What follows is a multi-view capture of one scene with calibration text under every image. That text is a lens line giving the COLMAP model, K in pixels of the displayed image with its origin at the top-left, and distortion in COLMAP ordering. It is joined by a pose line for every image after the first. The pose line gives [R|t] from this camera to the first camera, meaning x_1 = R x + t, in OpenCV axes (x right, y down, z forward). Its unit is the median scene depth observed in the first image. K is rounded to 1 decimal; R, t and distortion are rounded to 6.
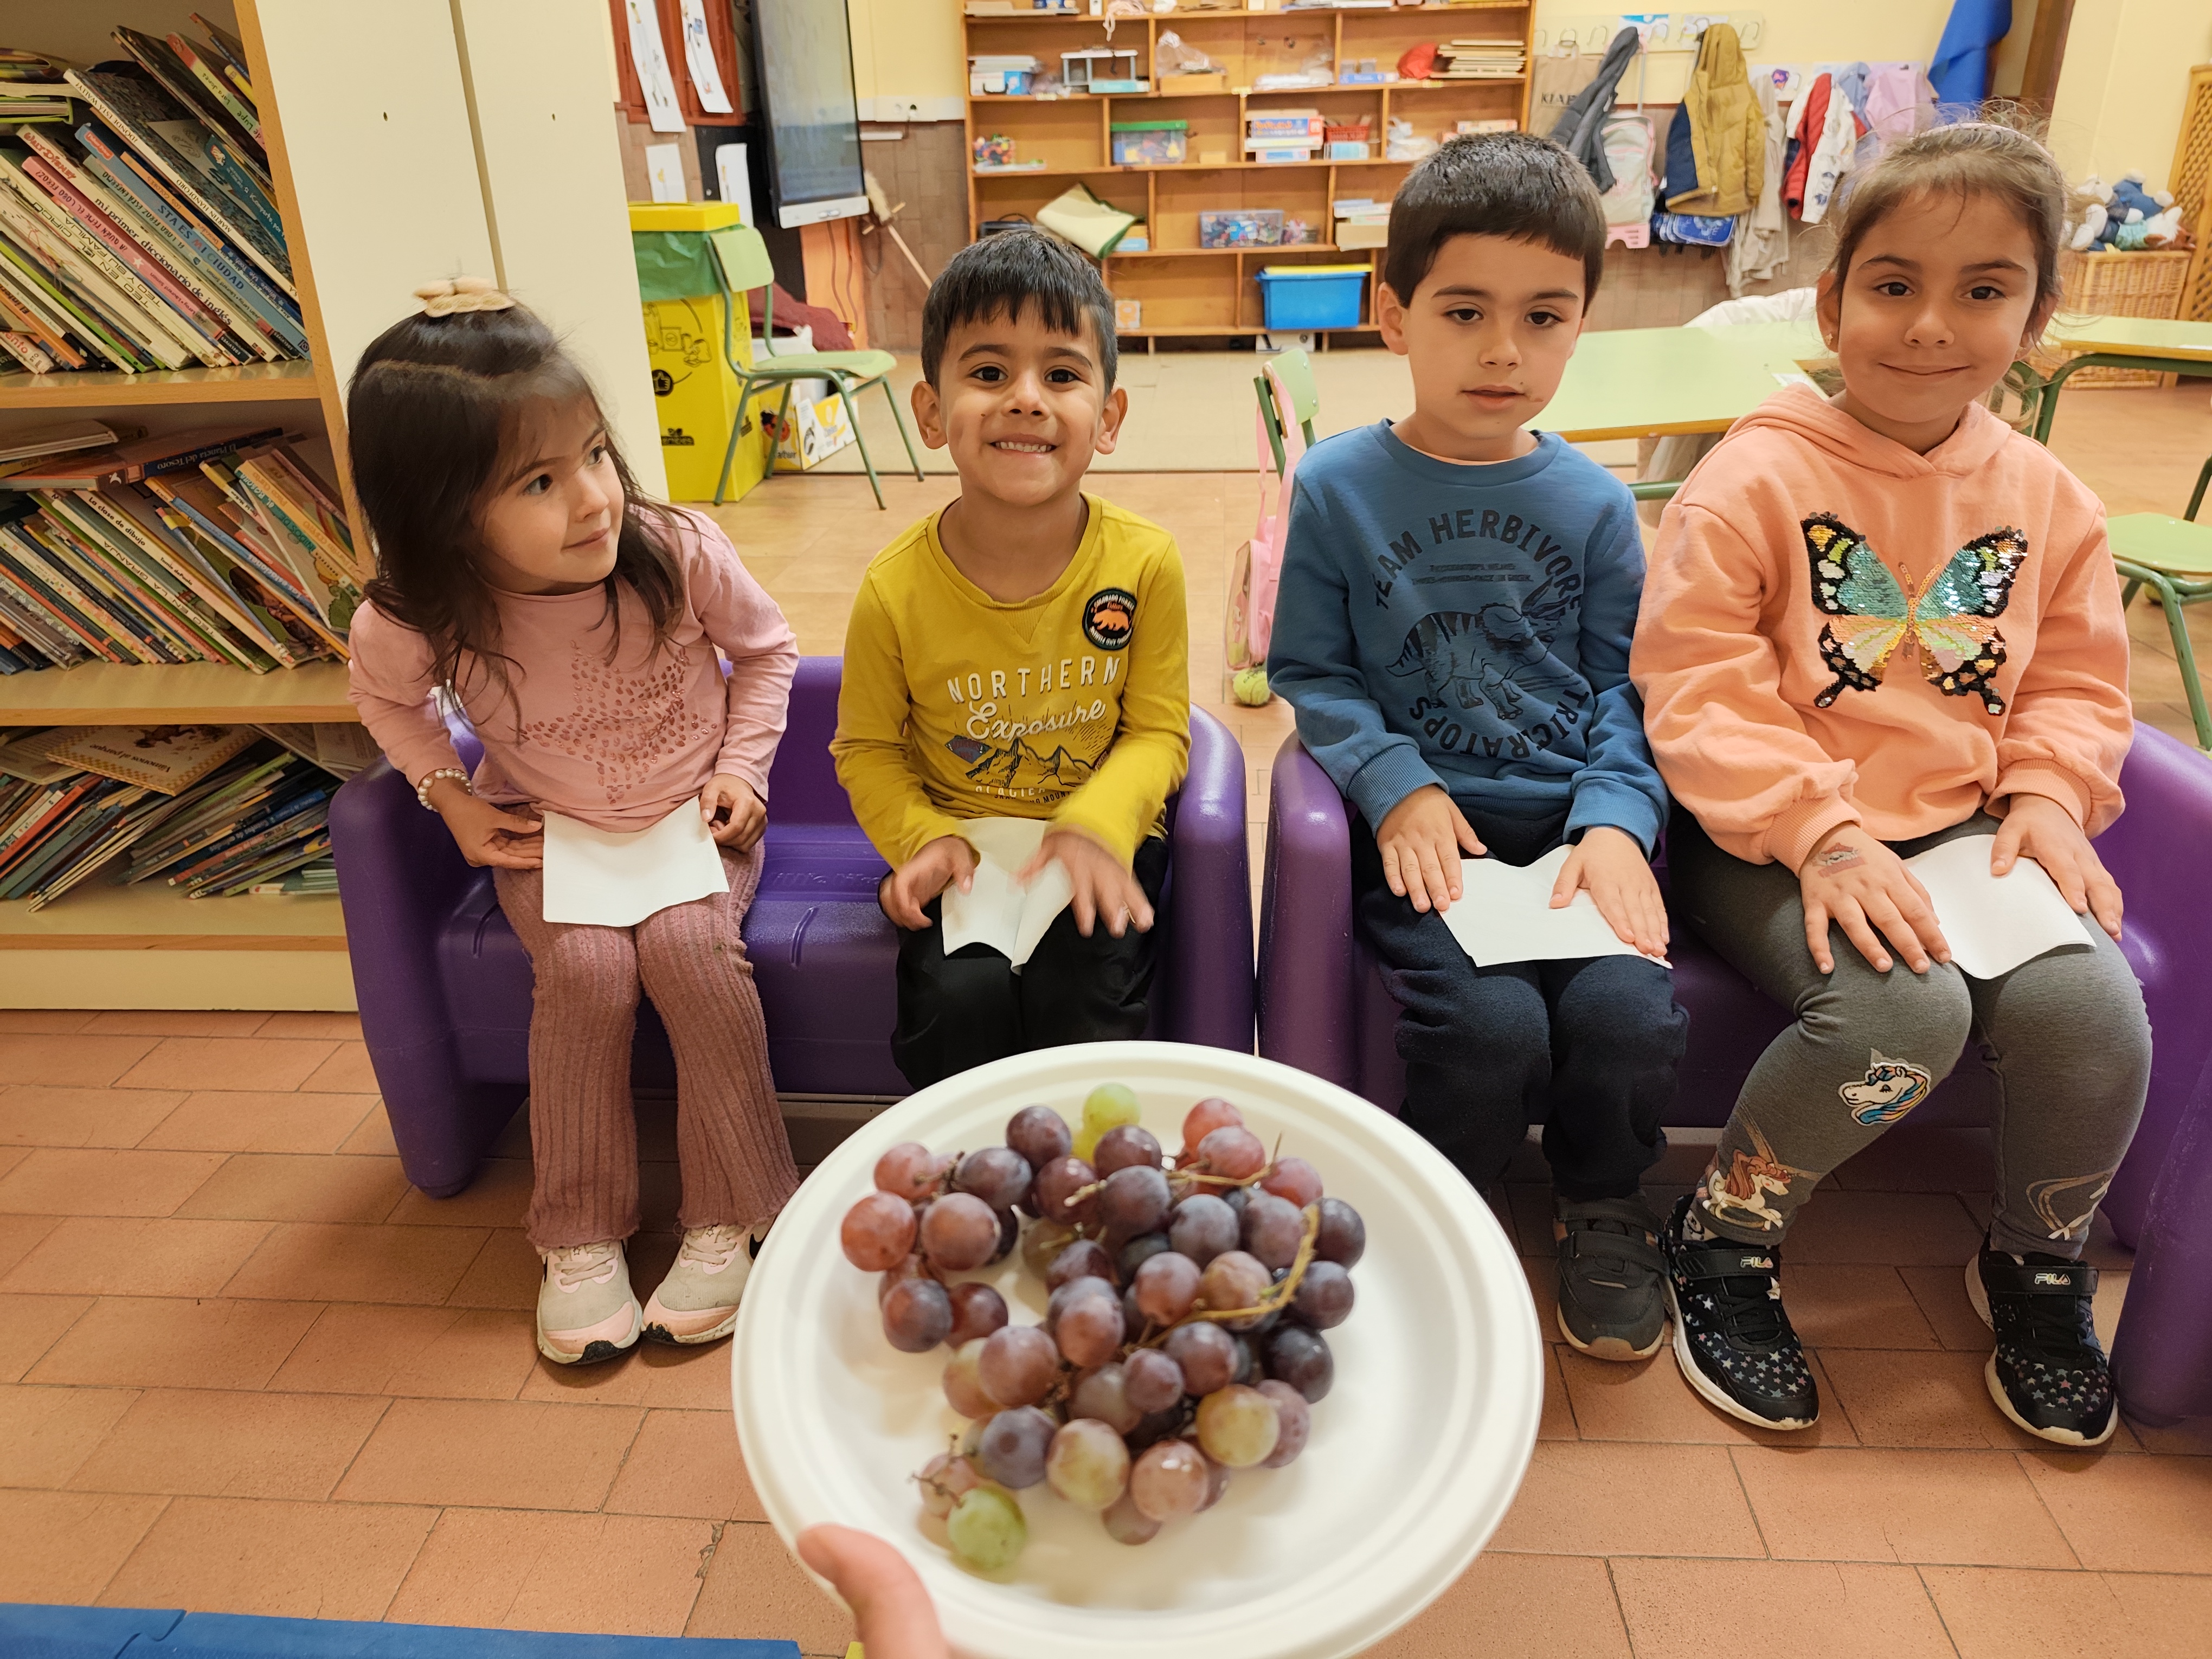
lens RADIAL K [[1539.8, 0, 1105.5], [0, 1539.8, 812.3], [0, 0, 1]] dist [0.033874, -0.045420]
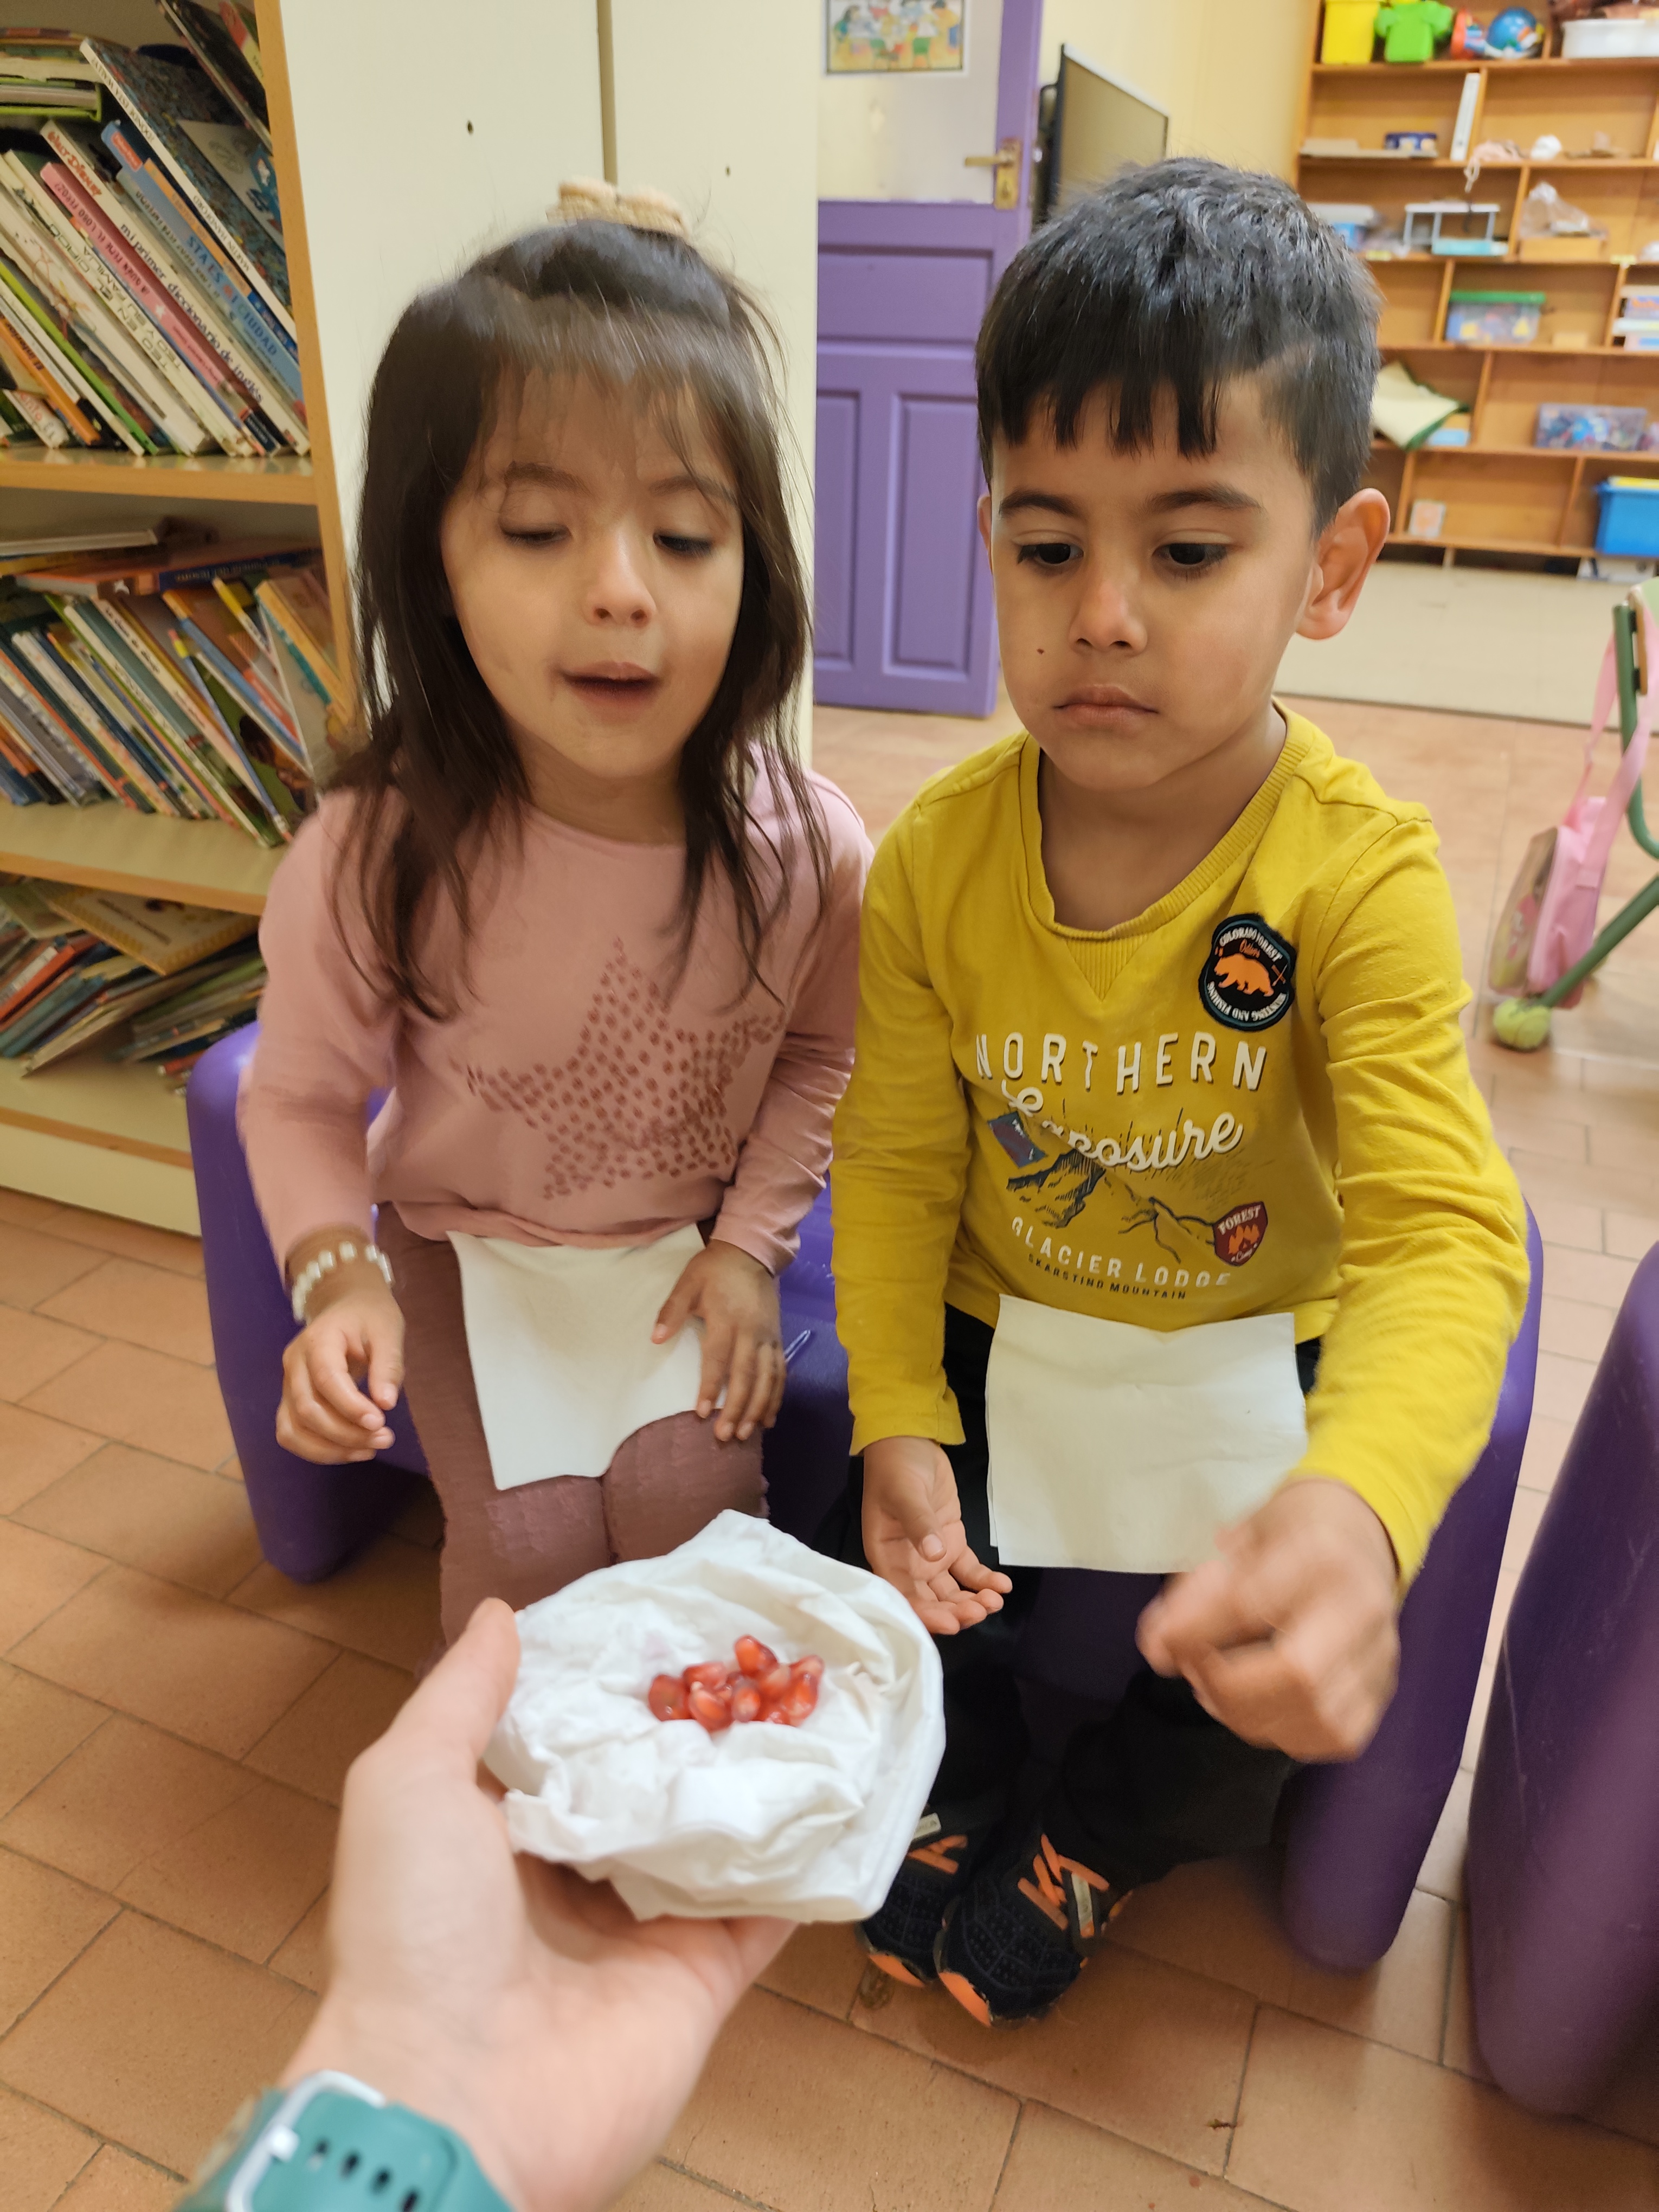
lens RADIAL K [[1499.7, 0, 880.4], [0, 1499.7, 1095.8], [0, 0, 1]] dist [-0.008454, -0.007625]
pose [[0.949455, 0.185767, -0.253031, -0.013968], [-0.169215, 0.981831, 0.085878, -0.085298], [0.264387, -0.038720, 0.963639, 0.328593]]
